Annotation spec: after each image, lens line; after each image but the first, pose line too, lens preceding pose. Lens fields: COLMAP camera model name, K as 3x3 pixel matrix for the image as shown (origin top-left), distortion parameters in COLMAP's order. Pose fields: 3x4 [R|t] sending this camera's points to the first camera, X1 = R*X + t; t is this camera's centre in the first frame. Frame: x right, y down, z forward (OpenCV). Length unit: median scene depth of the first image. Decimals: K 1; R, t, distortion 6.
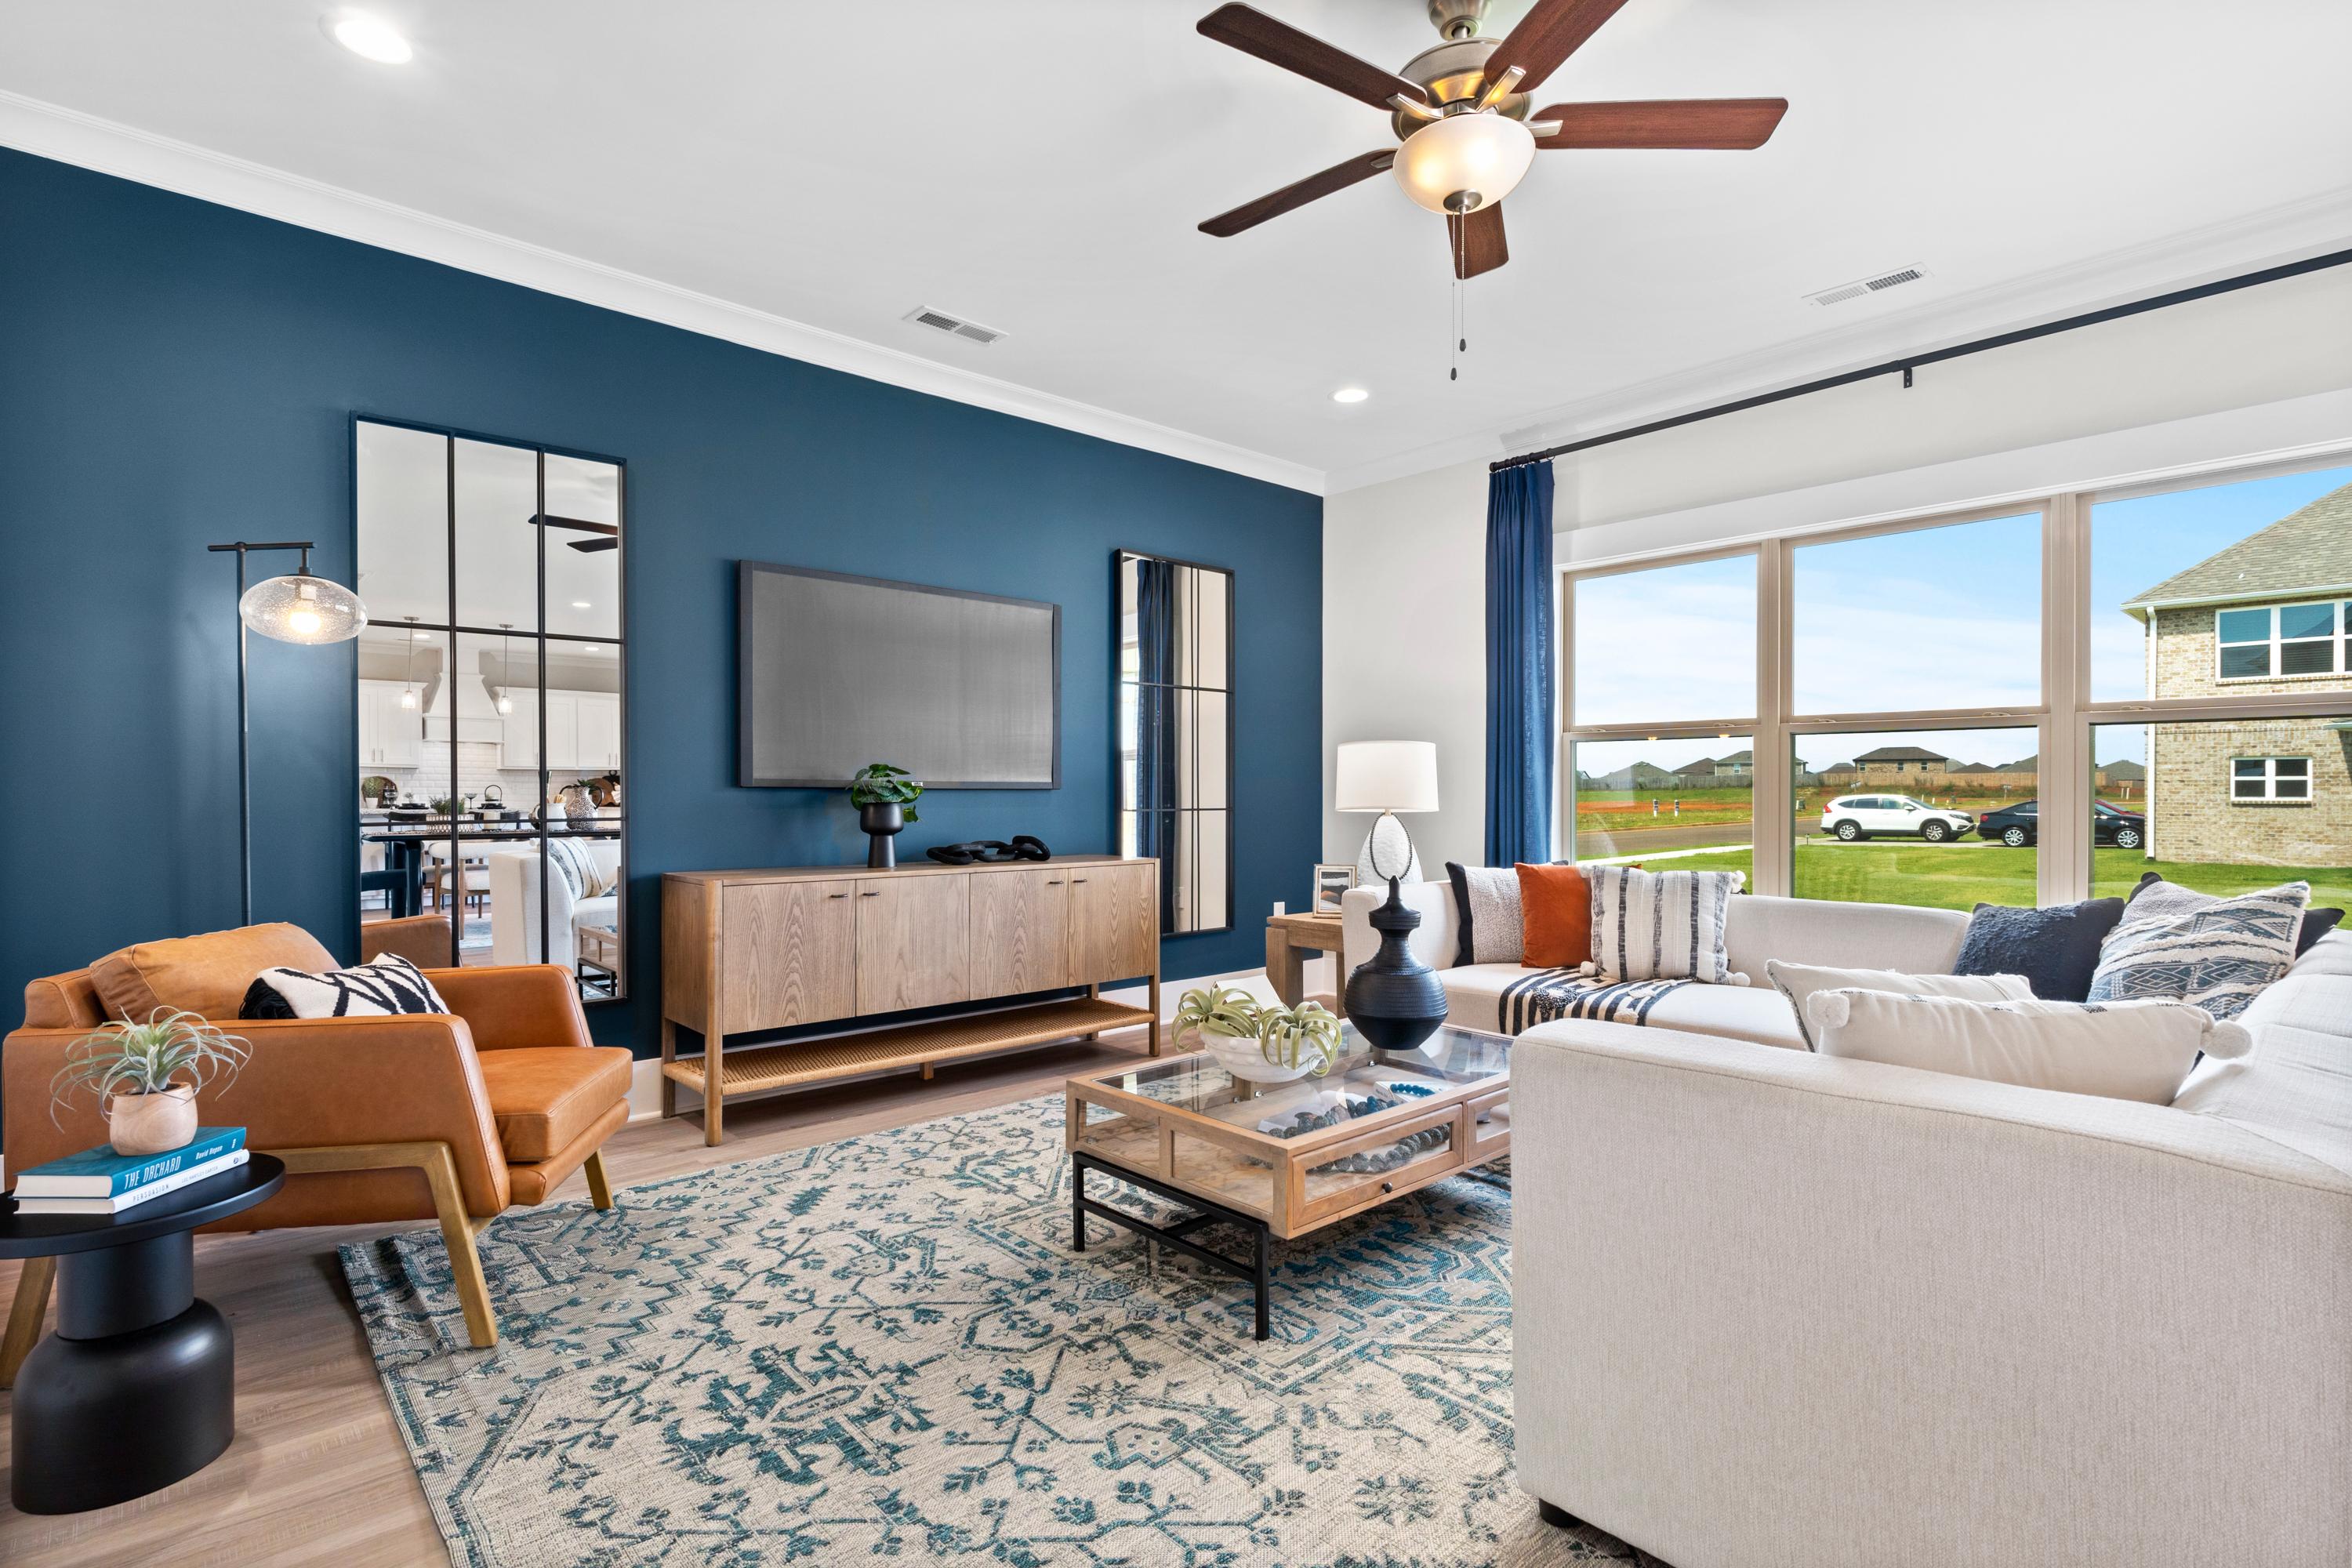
lens RADIAL K [[1128.3, 0, 1178.8], [0, 1128.3, 801.0], [0, 0, 1]] dist [0.000366, -0.001707]
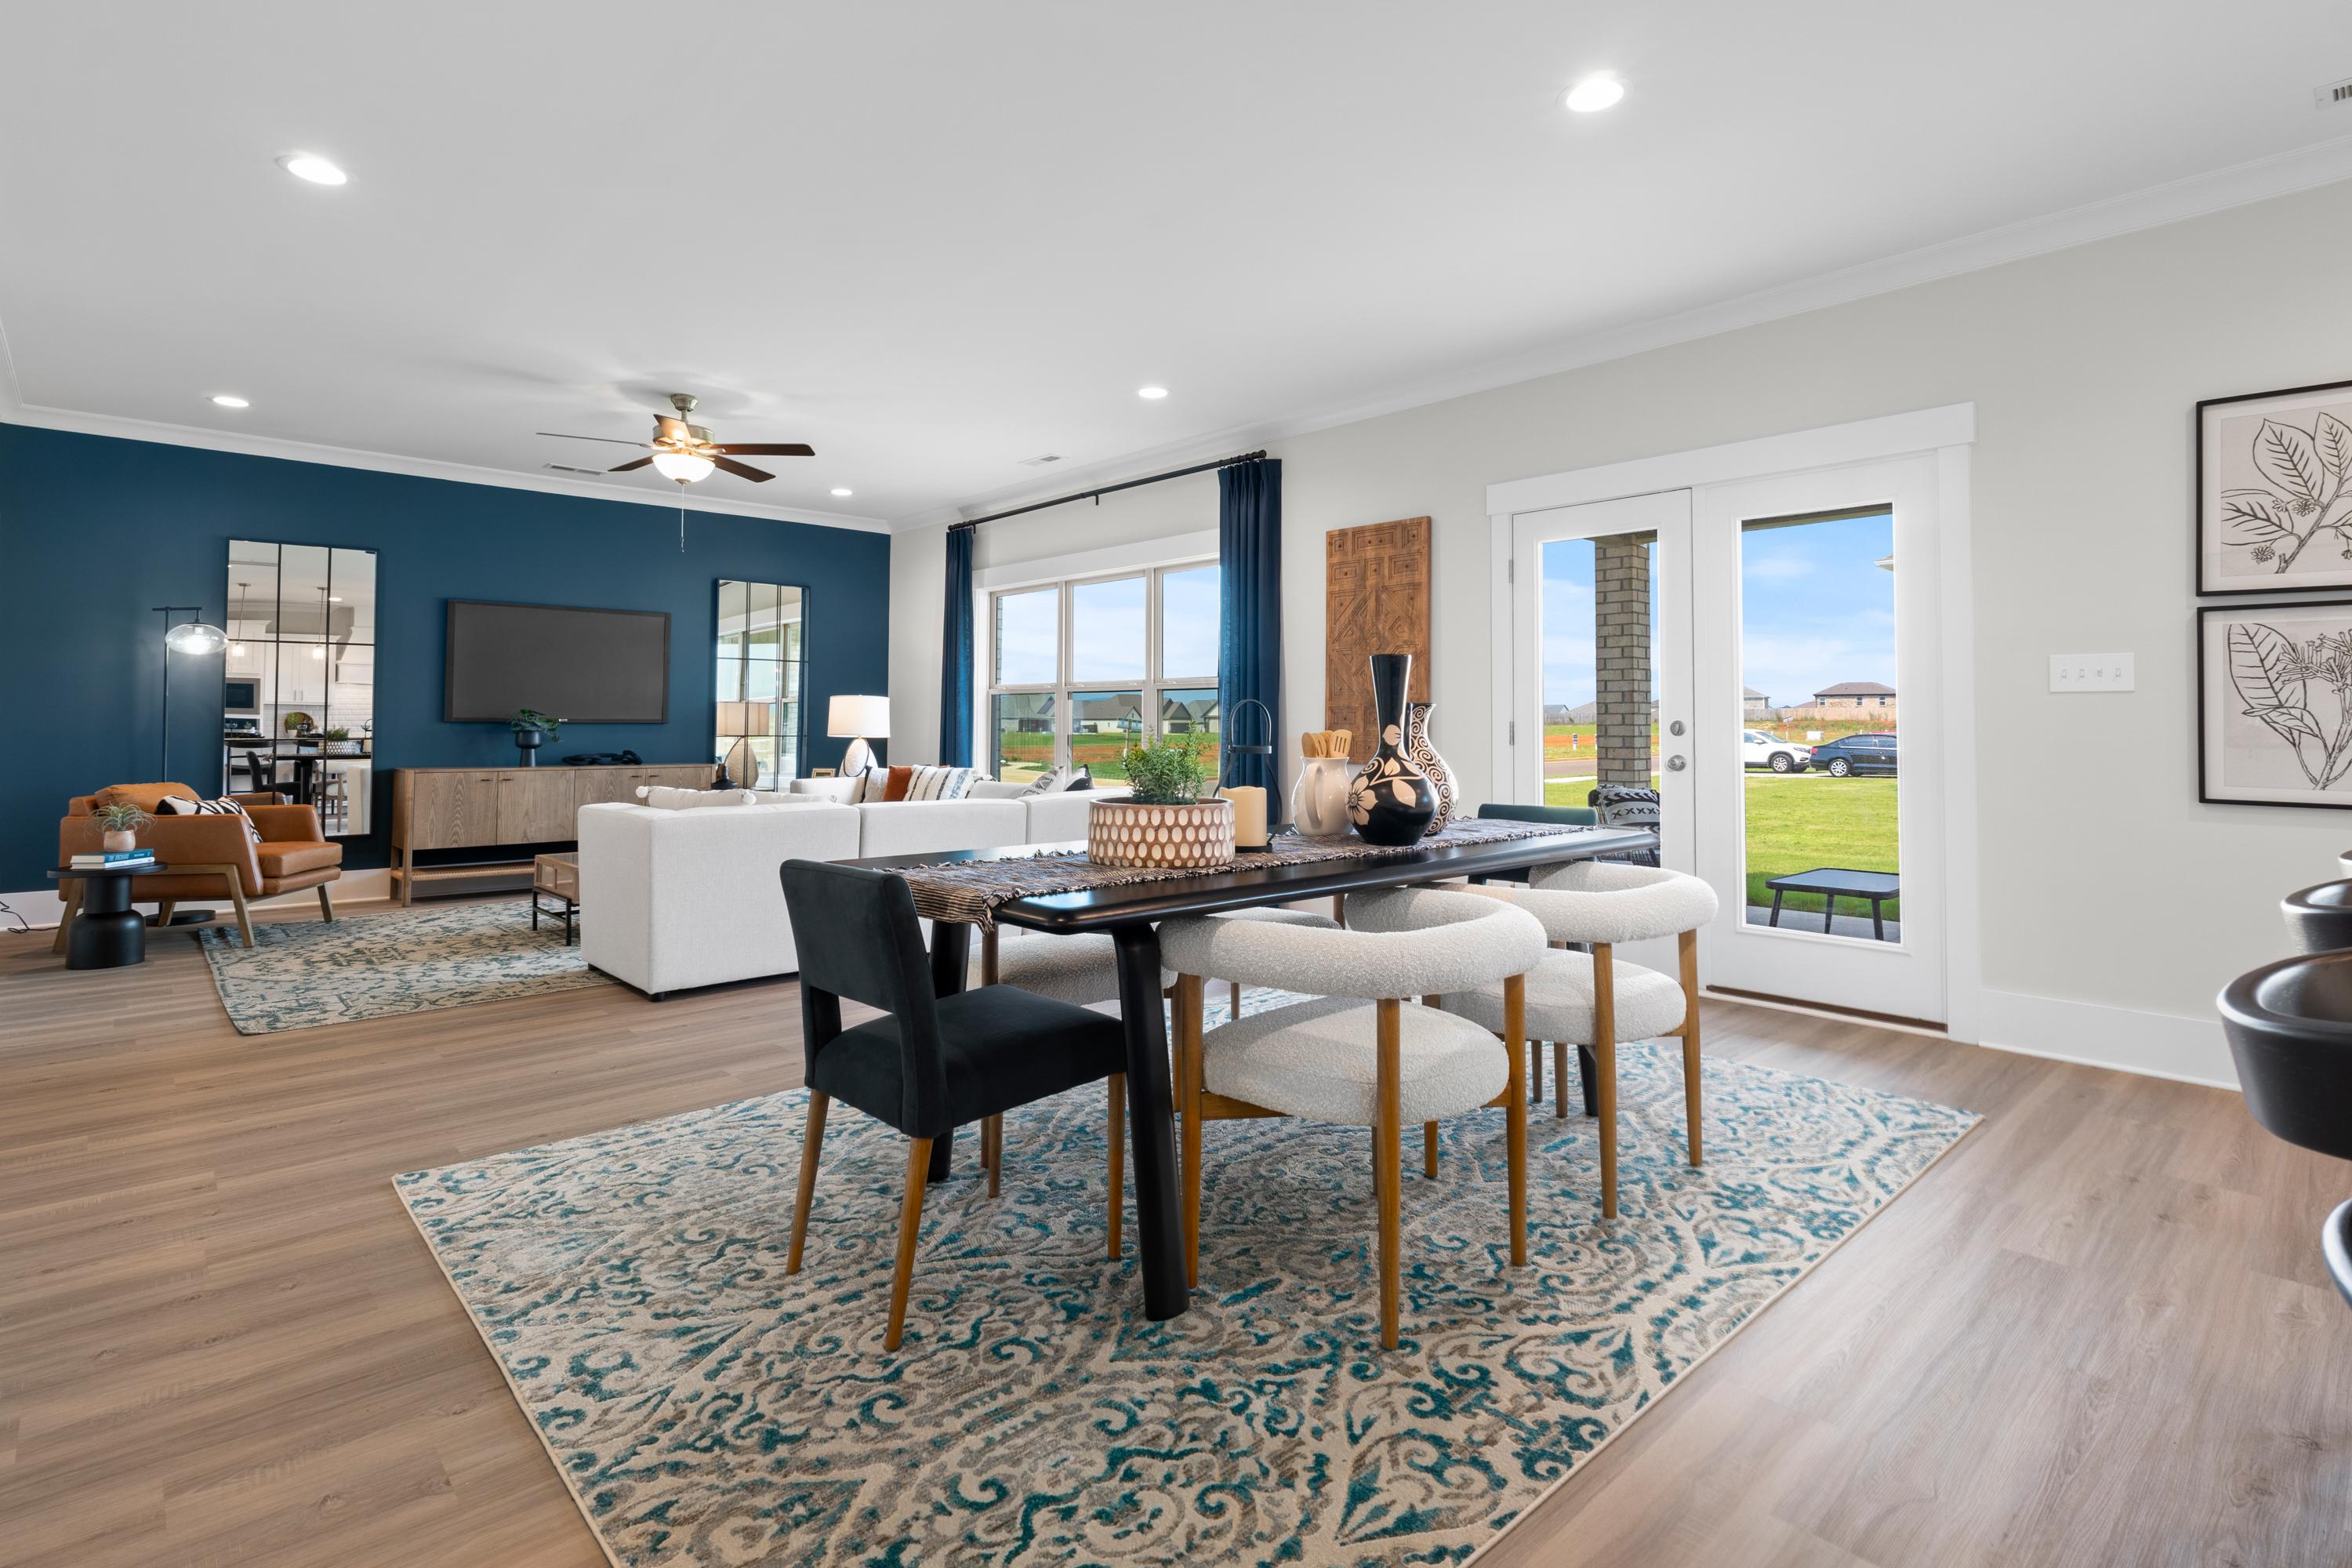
lens RADIAL K [[1128.3, 0, 1167.5], [0, 1128.3, 689.1], [0, 0, 1]] dist [0.000366, -0.001707]
pose [[0.999898, 0.002866, 0.013995, 0.824648], [-0.002306, 0.999204, -0.039831, 0.005252], [-0.014098, 0.039794, 0.999108, -0.922363]]
